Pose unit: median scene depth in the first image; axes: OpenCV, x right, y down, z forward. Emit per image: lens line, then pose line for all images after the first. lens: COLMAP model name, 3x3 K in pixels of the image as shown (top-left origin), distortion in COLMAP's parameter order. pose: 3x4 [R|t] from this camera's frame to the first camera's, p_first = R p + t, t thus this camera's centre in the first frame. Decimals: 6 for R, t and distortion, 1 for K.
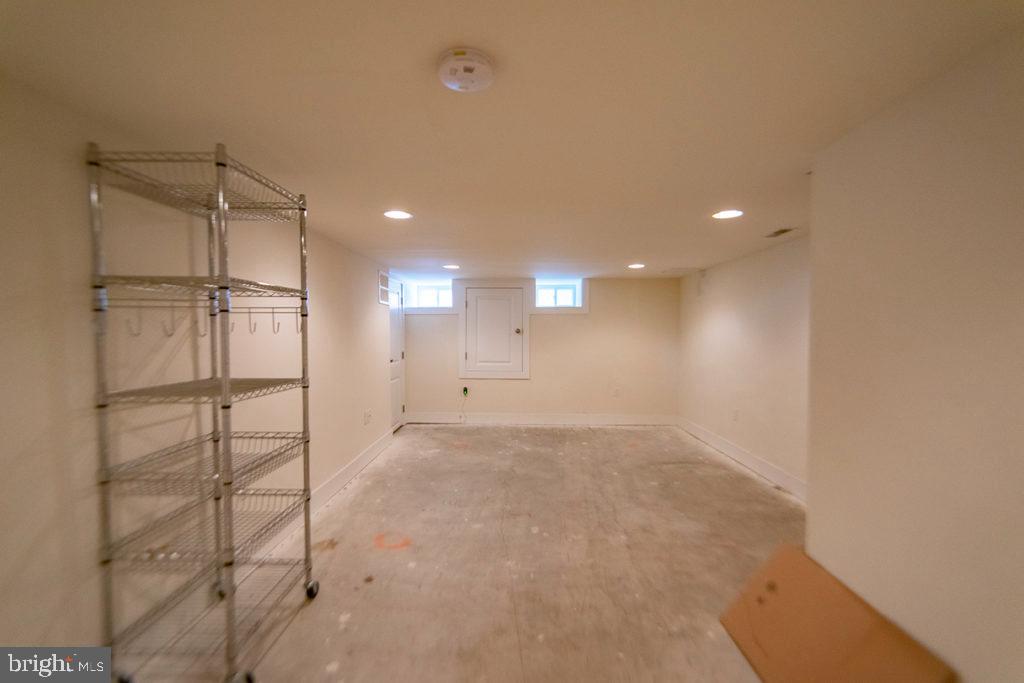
lens RADIAL K [[457.8, 0, 512.5], [0, 457.8, 339.3], [0, 0, 1]] dist [0.003262, 0.000331]
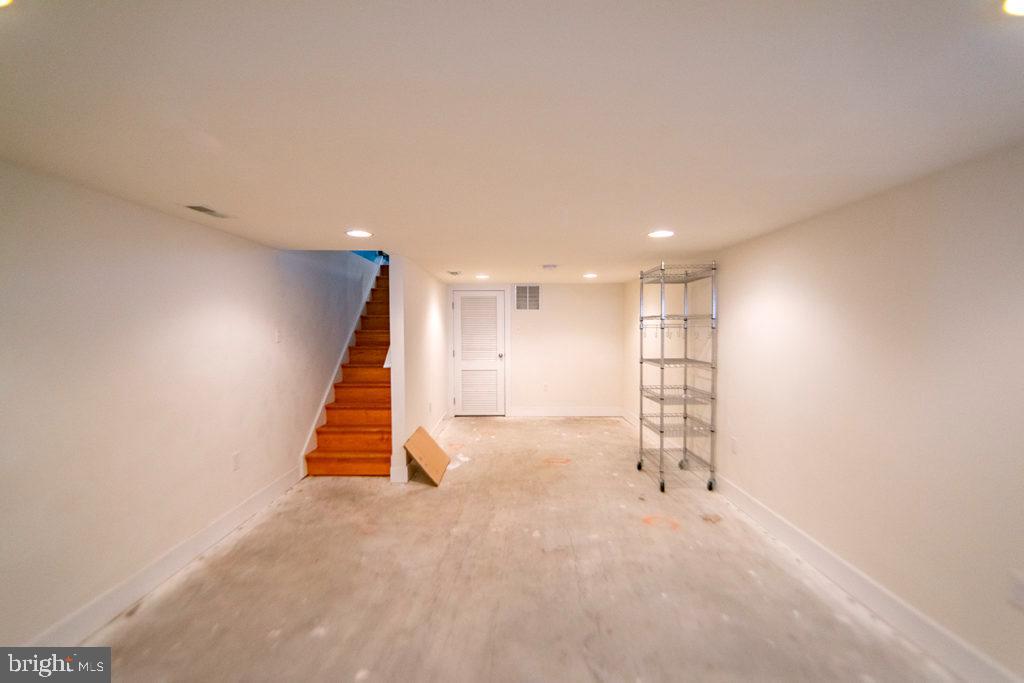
lens RADIAL K [[457.8, 0, 510.8], [0, 457.8, 339.6], [0, 0, 1]] dist [0.003262, 0.000331]
pose [[-0.999743, 0.005139, -0.022084, 0.126404], [0.004162, 0.999021, 0.044044, -0.064383], [0.022288, 0.043940, -0.998785, 2.004868]]
